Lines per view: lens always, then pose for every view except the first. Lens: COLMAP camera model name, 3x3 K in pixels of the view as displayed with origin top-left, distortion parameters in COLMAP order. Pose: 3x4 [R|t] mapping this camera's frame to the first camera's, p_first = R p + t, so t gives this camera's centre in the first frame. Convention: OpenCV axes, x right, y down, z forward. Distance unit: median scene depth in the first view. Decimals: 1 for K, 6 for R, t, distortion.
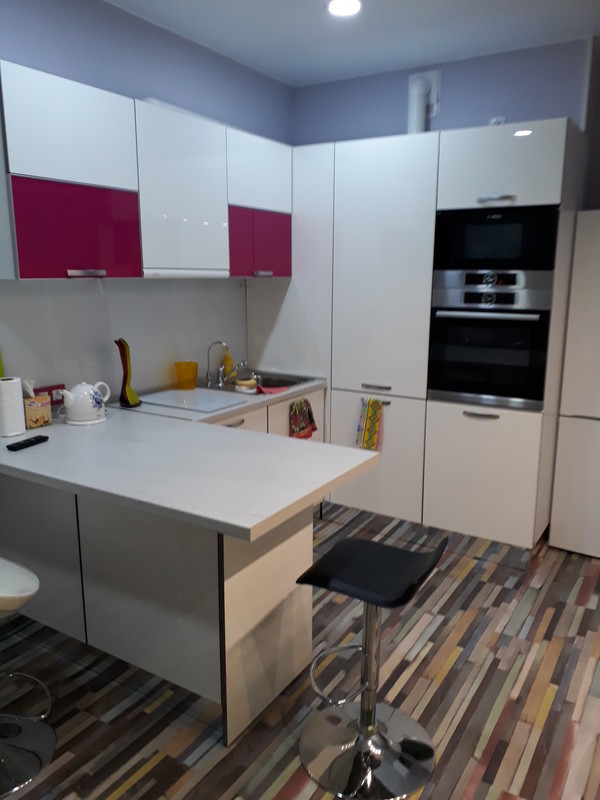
lens RADIAL K [[635.5, 0, 304.6], [0, 635.5, 402.5], [0, 0, 1]] dist [0.001145, -0.009995]
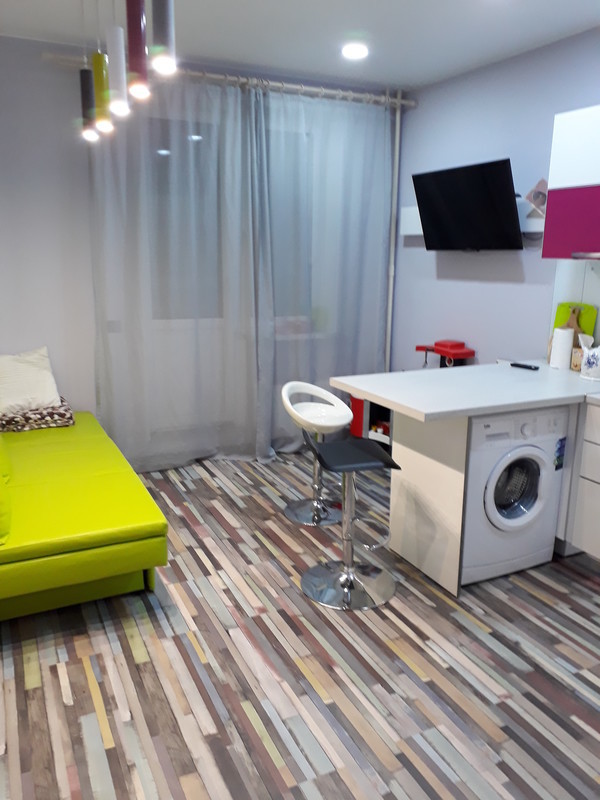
lens RADIAL K [[635.5, 0, 301.6], [0, 635.5, 398.8], [0, 0, 1]] dist [0.001145, -0.009995]
pose [[-0.535456, 0.180474, -0.825055, 1.044998], [-0.189751, 0.926219, 0.325750, -0.241590], [0.822971, 0.330979, -0.461704, 1.192507]]
